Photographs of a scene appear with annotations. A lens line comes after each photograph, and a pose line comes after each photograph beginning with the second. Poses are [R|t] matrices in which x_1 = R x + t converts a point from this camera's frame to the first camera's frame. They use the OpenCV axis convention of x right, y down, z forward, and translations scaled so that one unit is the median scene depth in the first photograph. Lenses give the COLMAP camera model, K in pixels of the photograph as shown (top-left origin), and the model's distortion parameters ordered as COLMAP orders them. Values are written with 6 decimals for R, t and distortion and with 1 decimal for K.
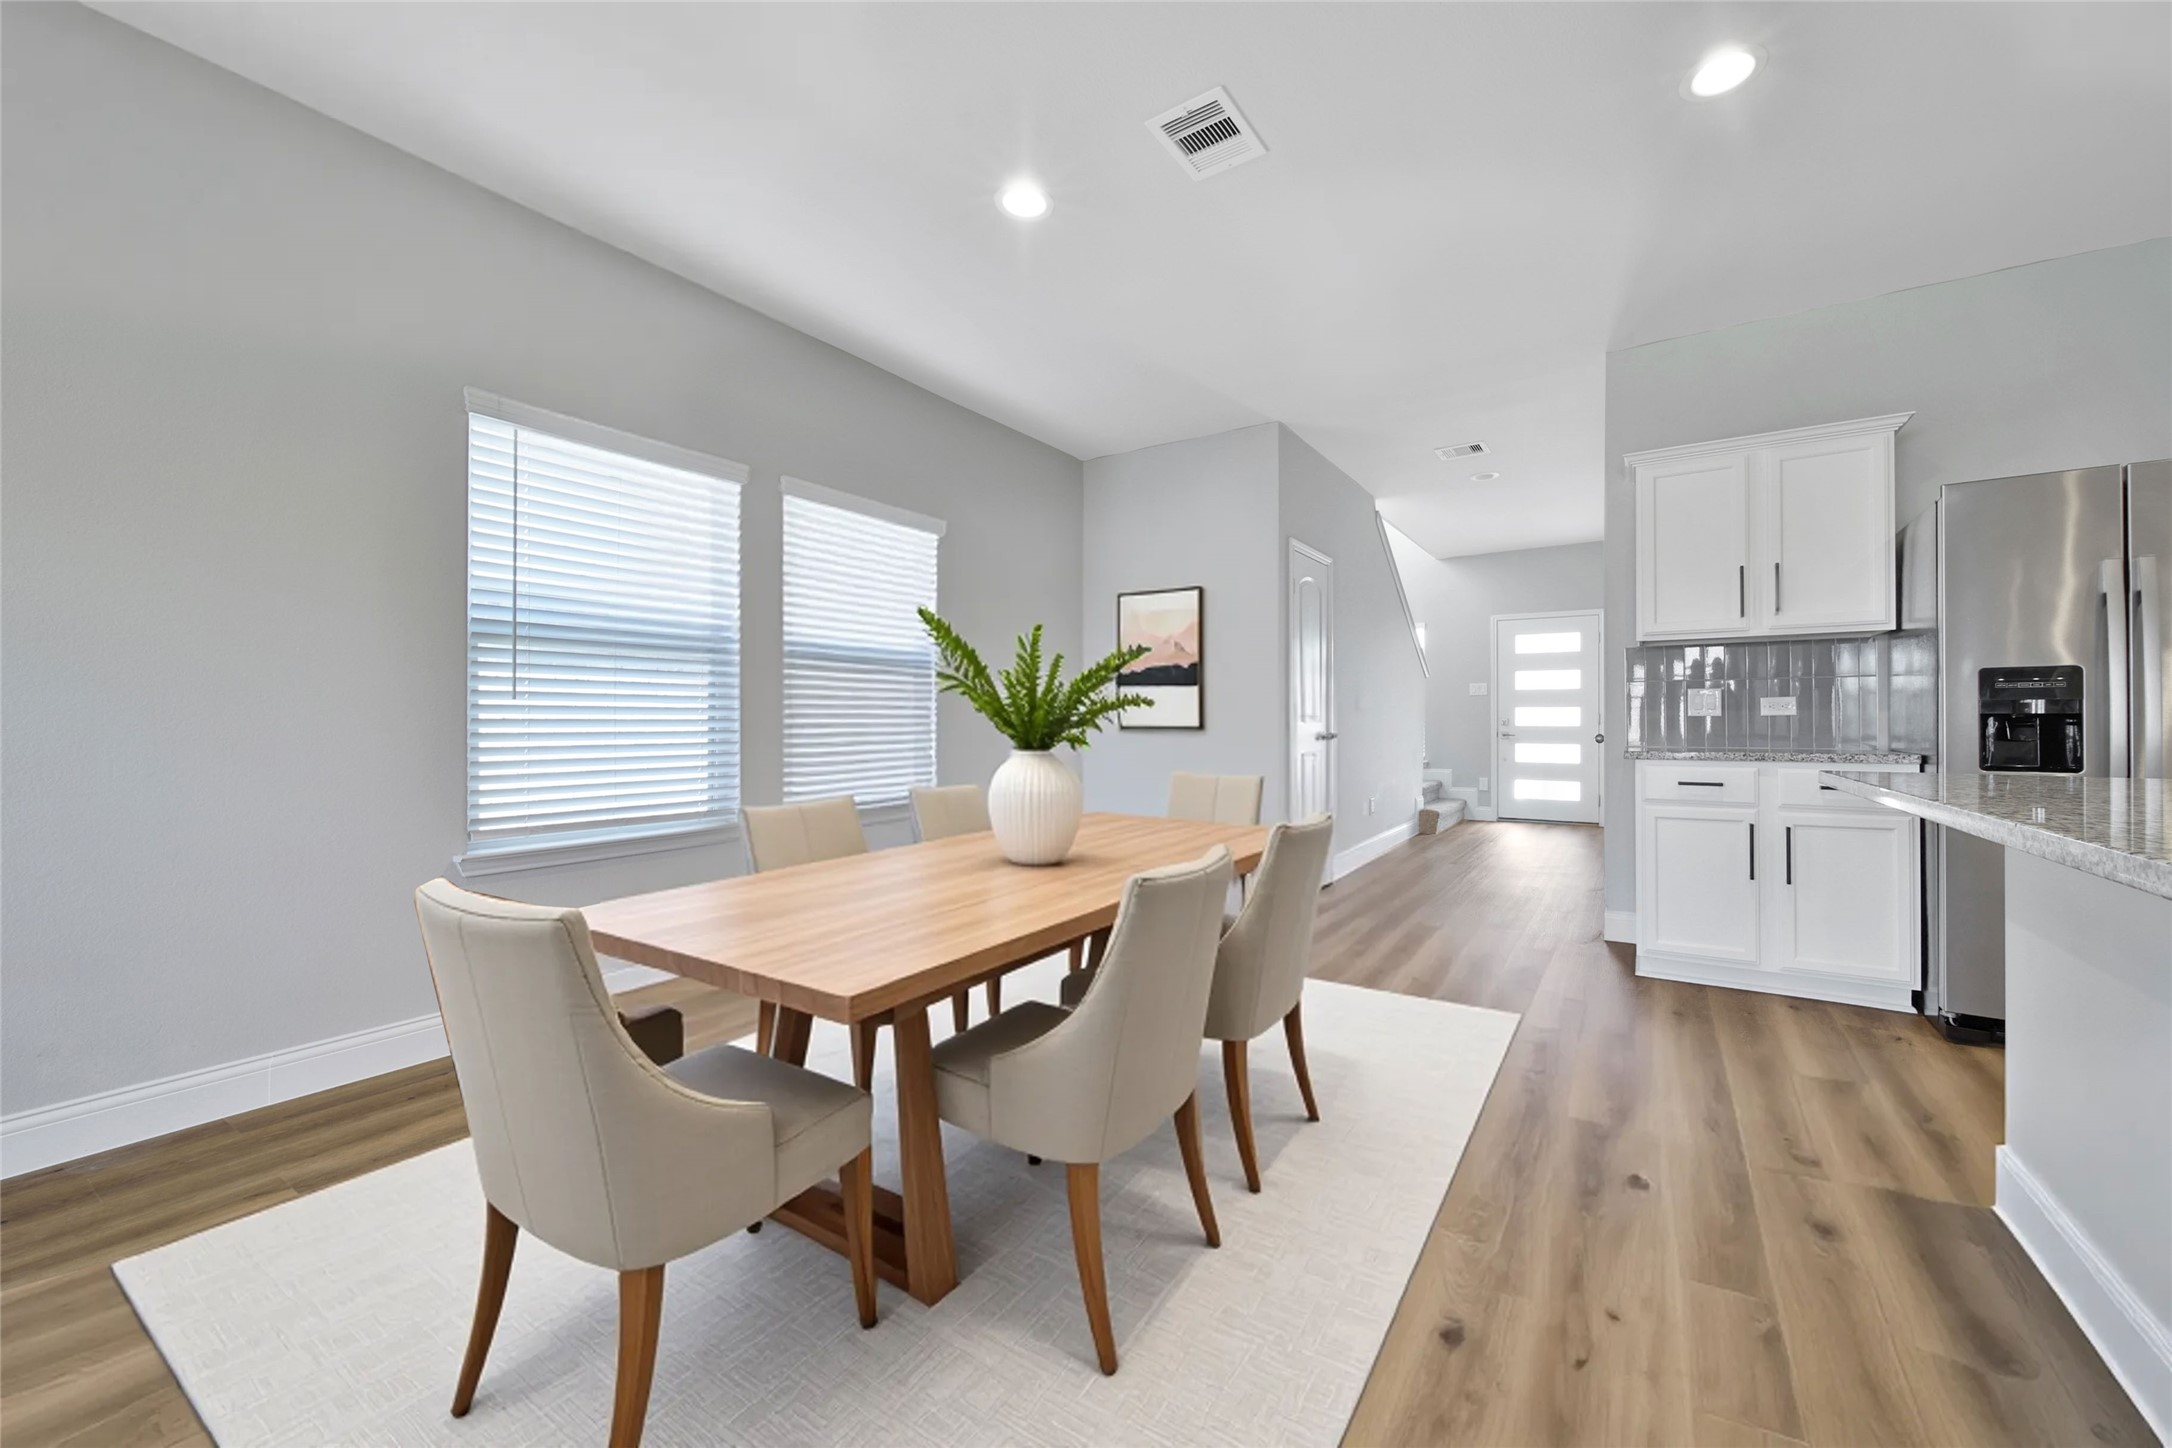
lens RADIAL K [[830.0, 0, 1173.7], [0, 830.0, 699.1], [0, 0, 1]] dist [0.002773, 0.000345]
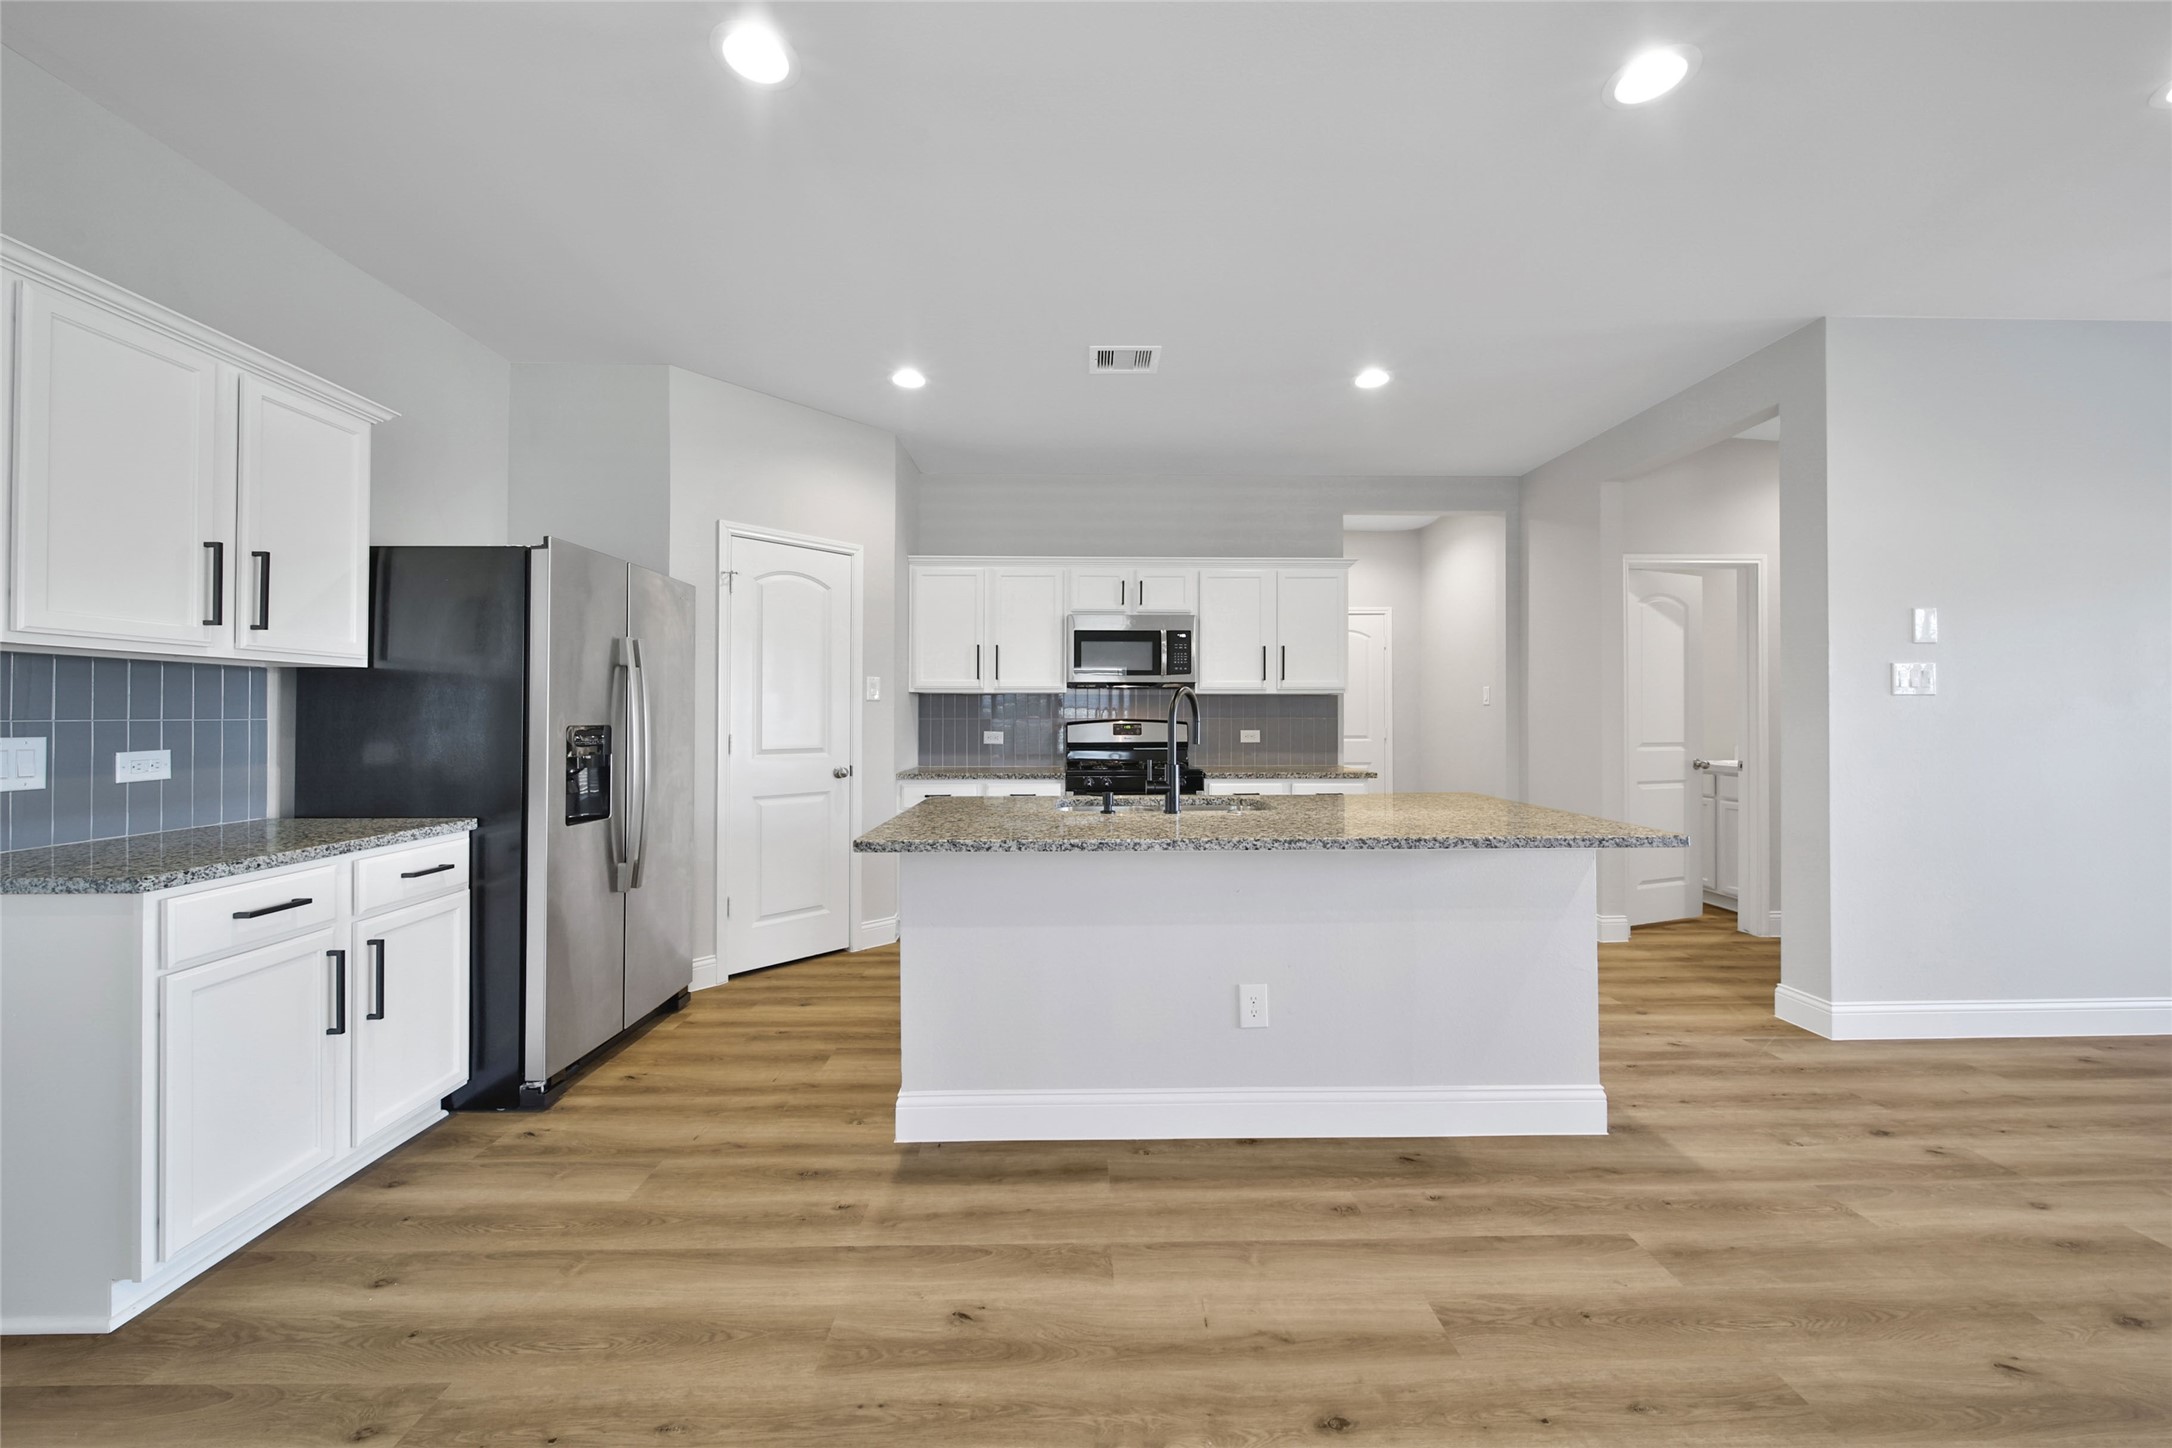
lens RADIAL K [[776.6, 0, 1080.2], [0, 776.6, 698.4], [0, 0, 1]] dist [-0.001436, -0.000484]
pose [[-0.526010, 0.020821, 0.850224, -0.149383], [-0.024907, 0.998894, -0.039871, -0.040782], [-0.850114, -0.042149, -0.524910, 0.806569]]
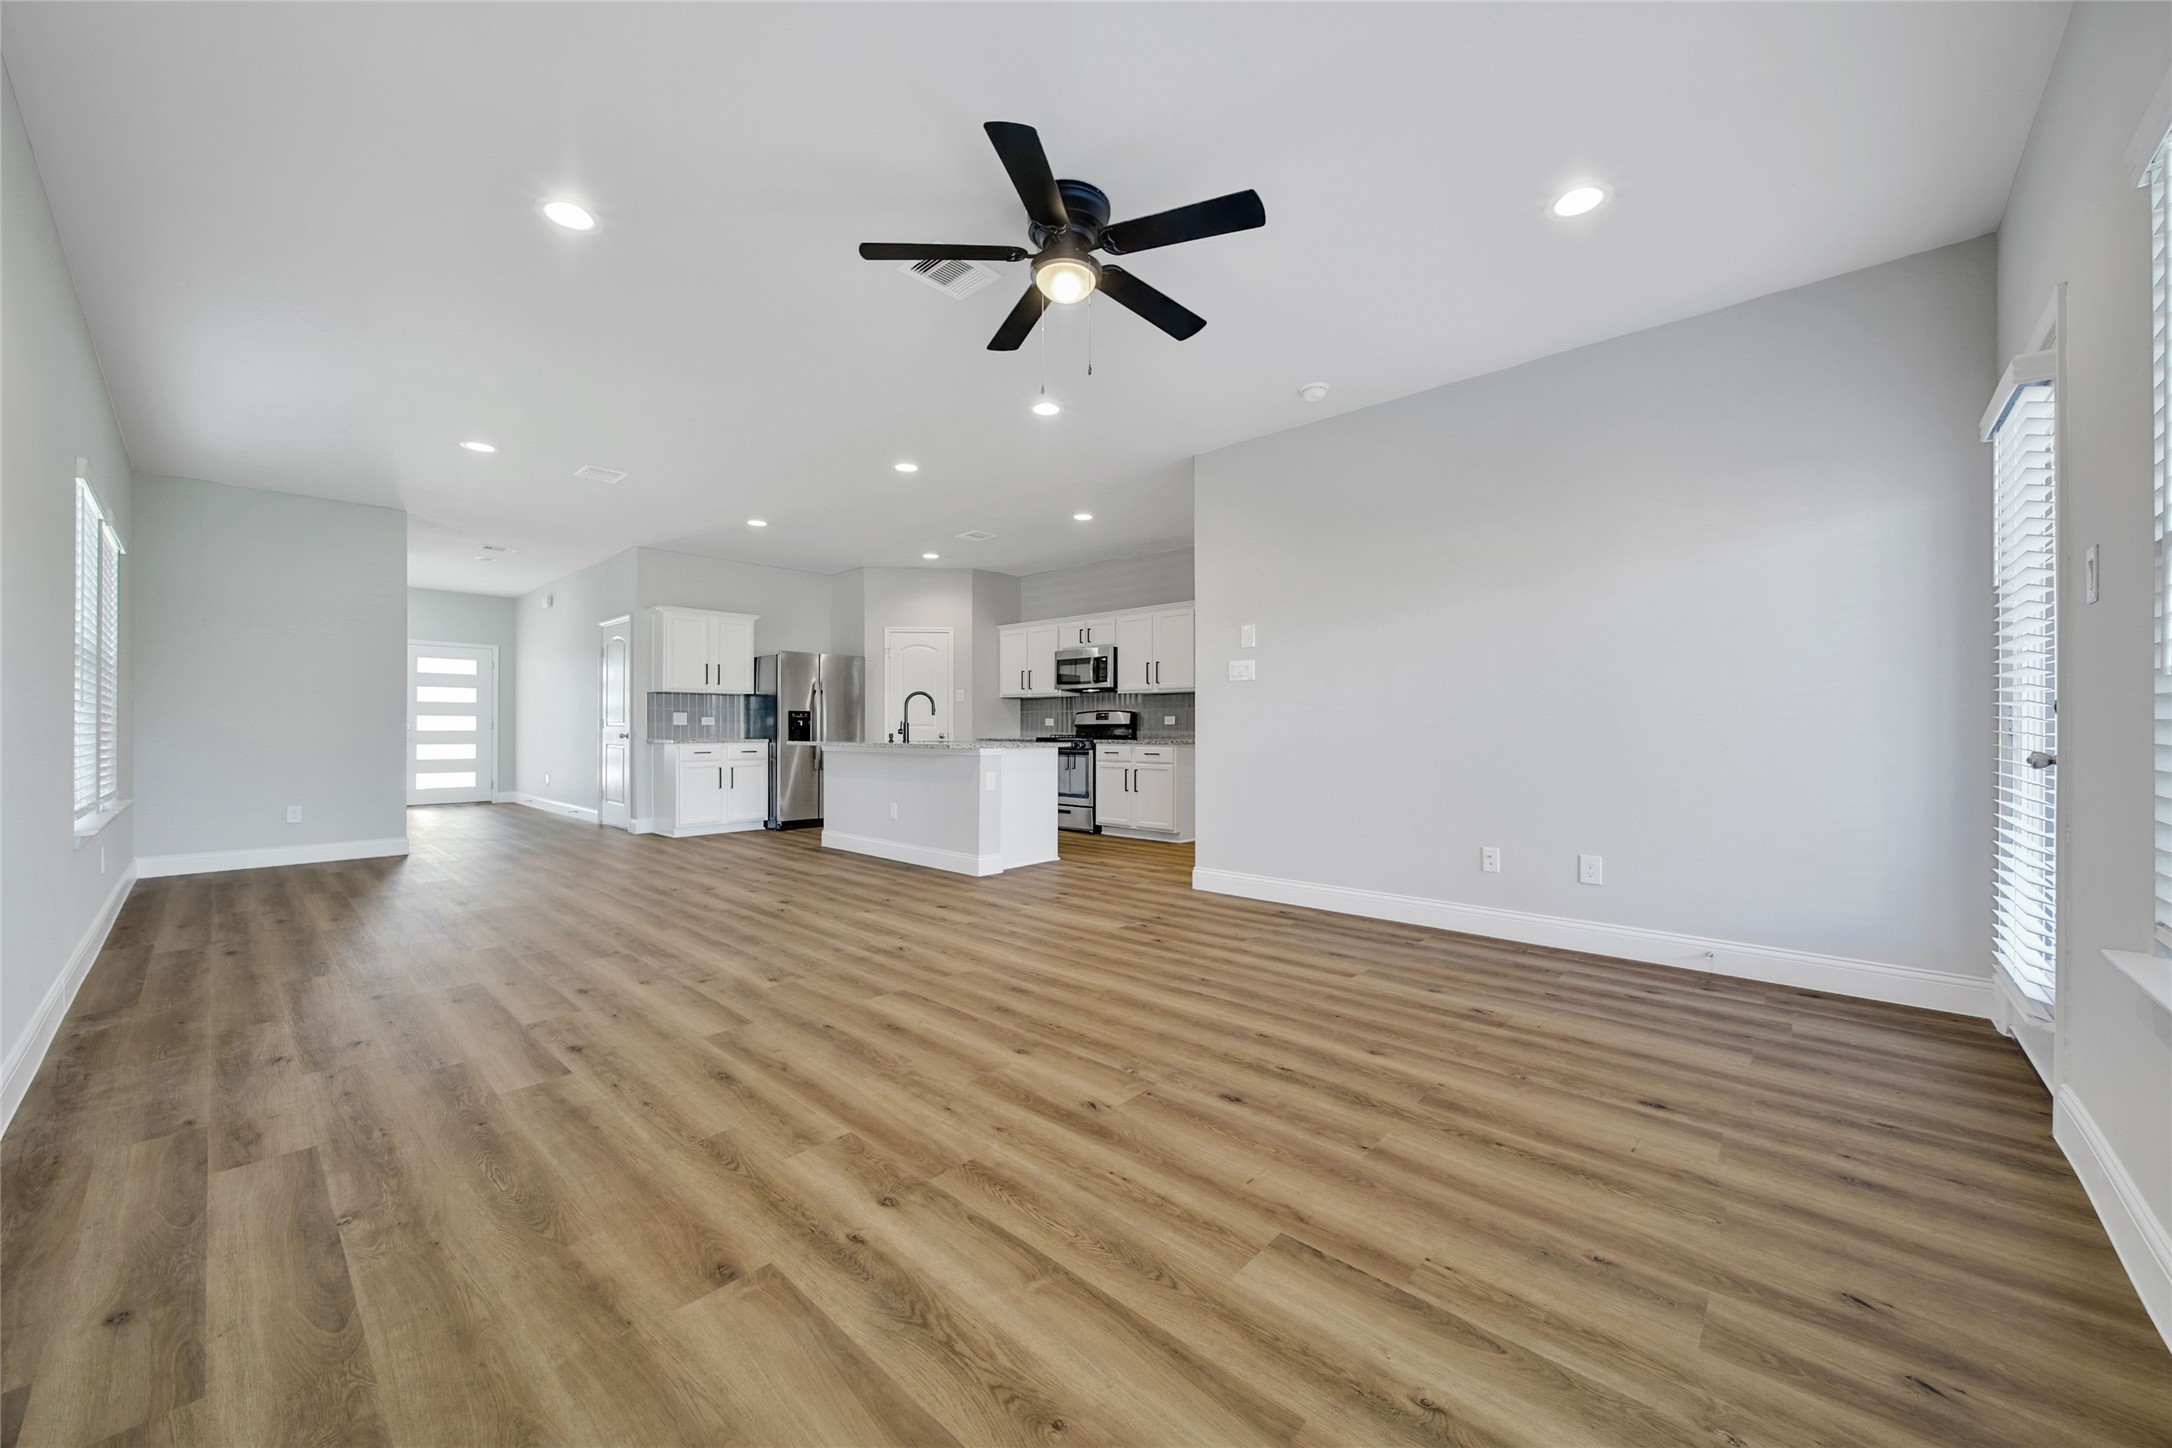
lens RADIAL K [[776.6, 0, 1115.7], [0, 776.6, 724.1], [0, 0, 1]] dist [-0.001436, -0.000484]
pose [[0.180334, 0.006510, 0.983584, -1.423082], [-0.029050, 0.999577, -0.001289, -0.015848], [-0.983176, -0.028340, 0.180447, -0.623175]]
